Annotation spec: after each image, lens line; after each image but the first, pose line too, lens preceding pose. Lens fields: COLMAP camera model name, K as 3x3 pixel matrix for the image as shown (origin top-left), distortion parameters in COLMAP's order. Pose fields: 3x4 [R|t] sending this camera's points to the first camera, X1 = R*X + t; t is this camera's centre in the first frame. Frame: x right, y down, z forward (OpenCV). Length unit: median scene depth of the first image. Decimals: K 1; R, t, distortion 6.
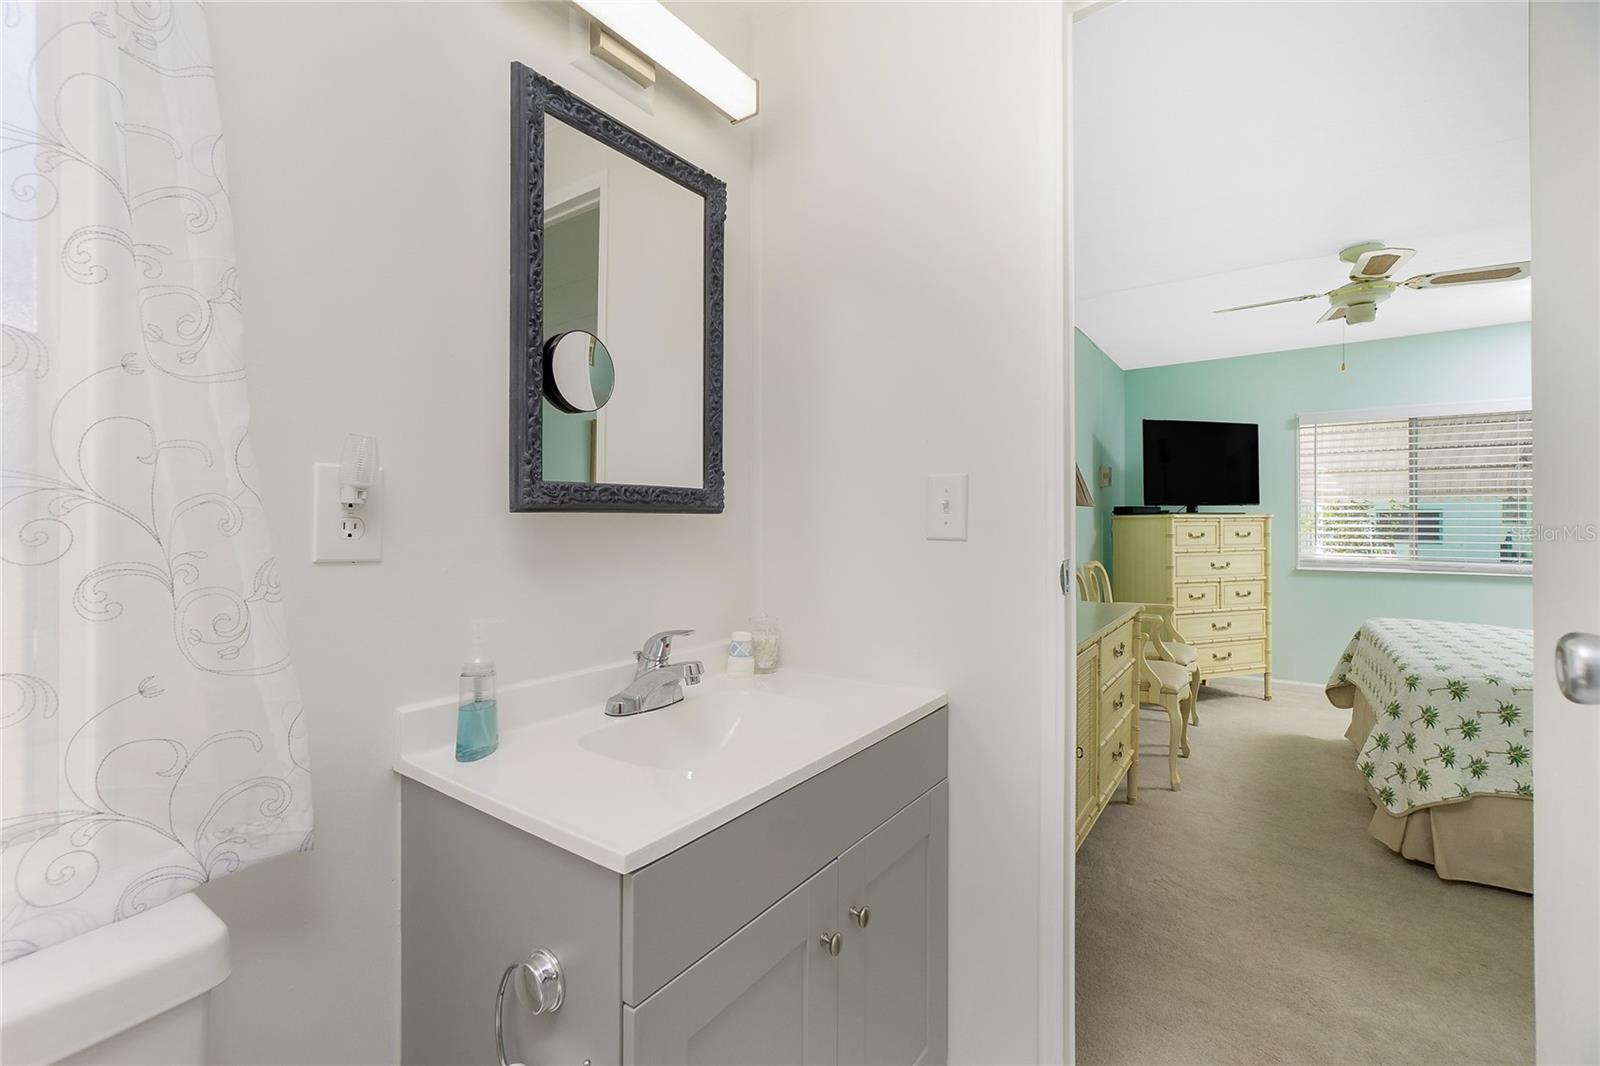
lens RADIAL K [[689.3, 0, 813.3], [0, 689.3, 539.3], [0, 0, 1]] dist [0.038091, 0.000040]
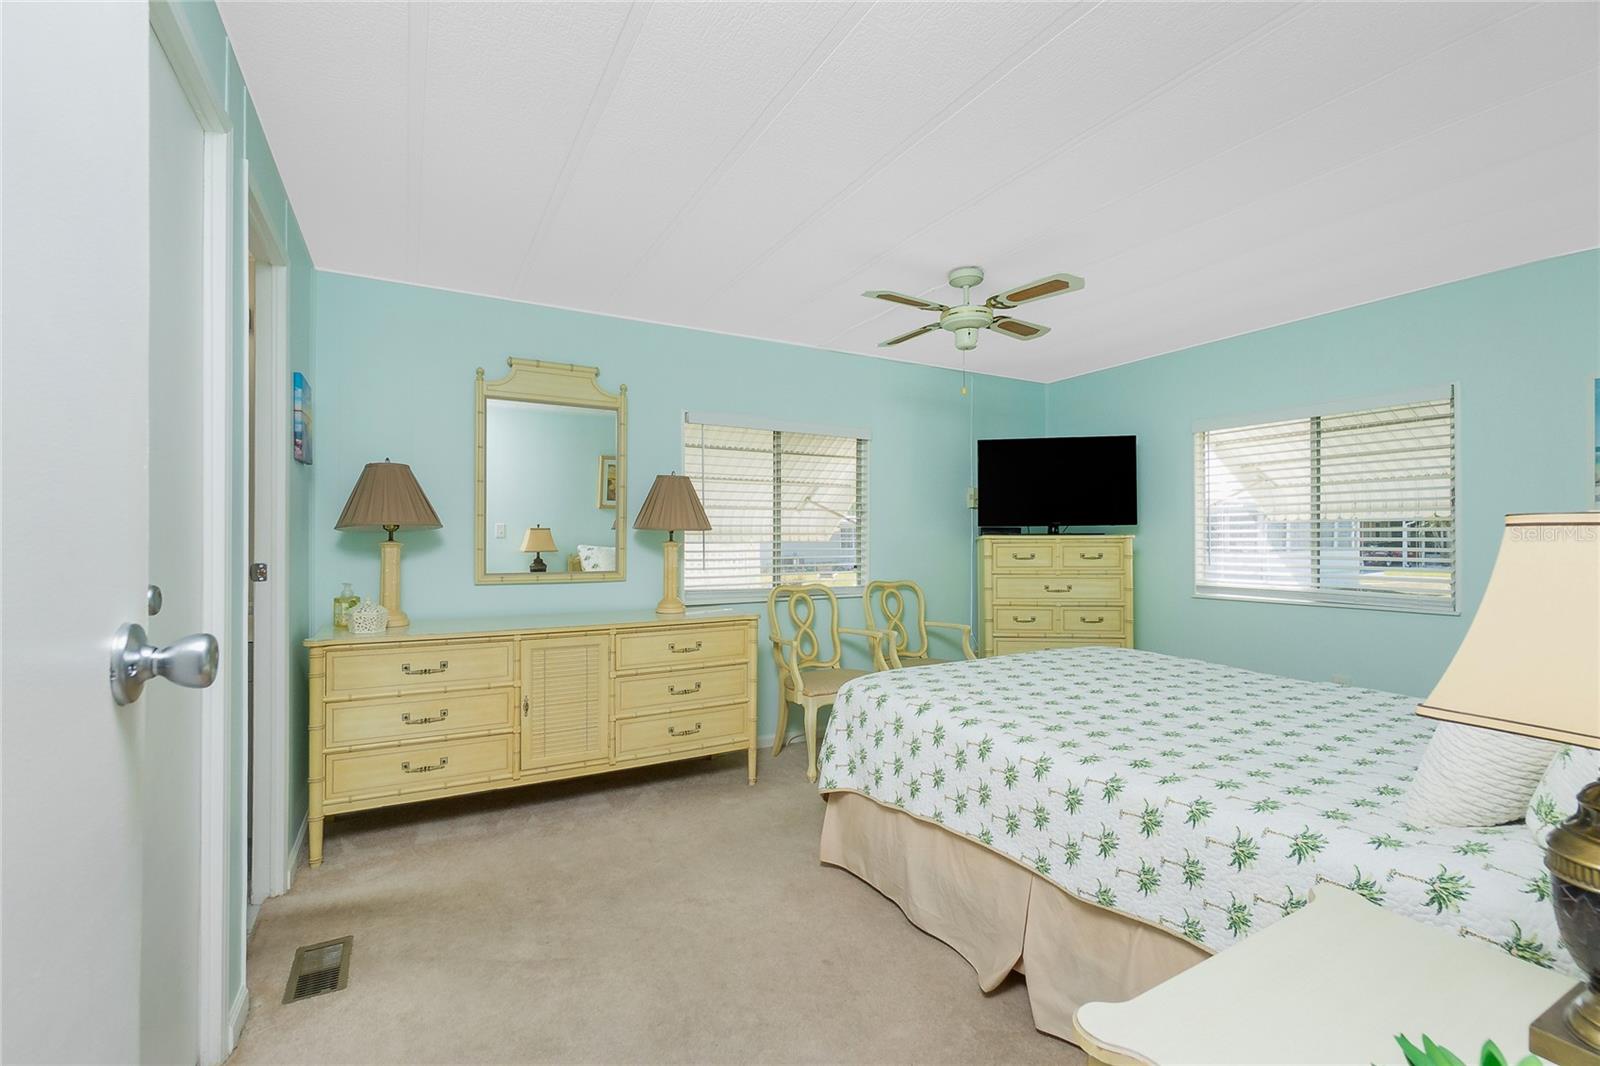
lens RADIAL K [[689.3, 0, 813.3], [0, 689.3, 539.3], [0, 0, 1]] dist [0.038091, 0.000040]
pose [[0.922842, -0.000249, -0.385178, 0.877327], [-0.009975, 0.999649, -0.024545, -0.004764], [0.385049, 0.026493, 0.922516, -0.006741]]
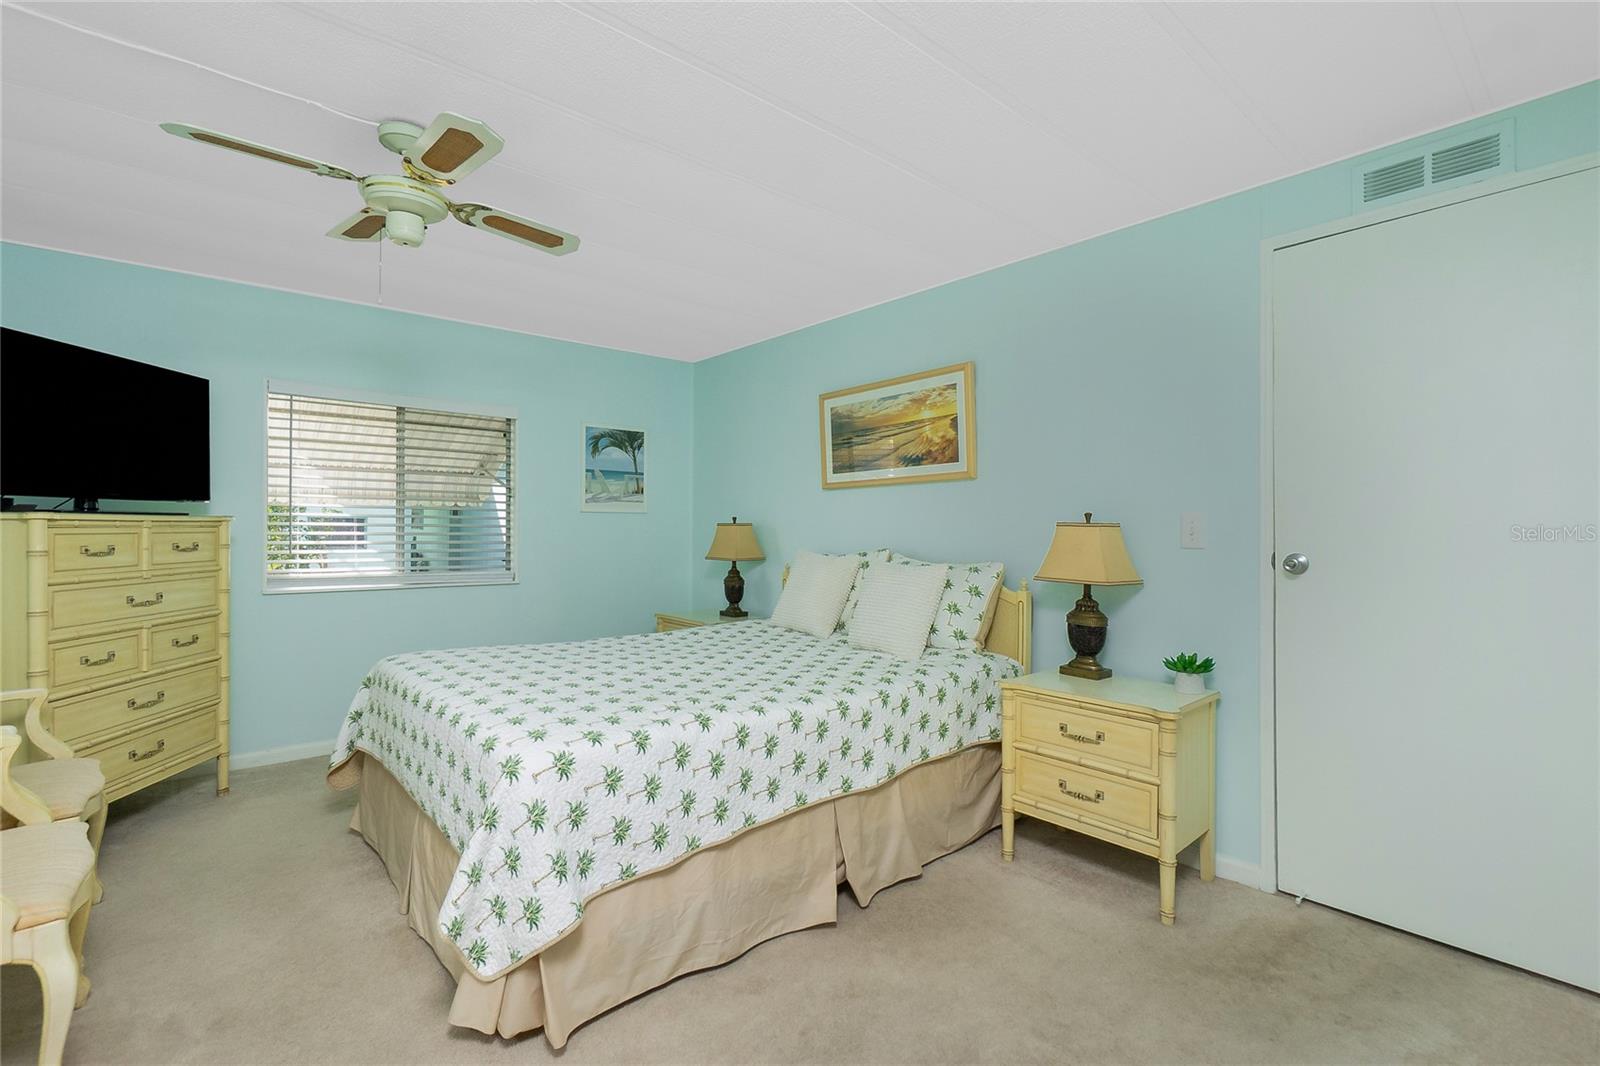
lens RADIAL K [[697.4, 0, 811.8], [0, 697.4, 520.0], [0, 0, 1]] dist [-0.003488, 0.002563]
pose [[0.247580, 0.016153, 0.968733, 0.195825], [0.016450, 0.999647, -0.020873, -0.012632], [-0.968728, 0.021103, 0.247227, 0.405364]]
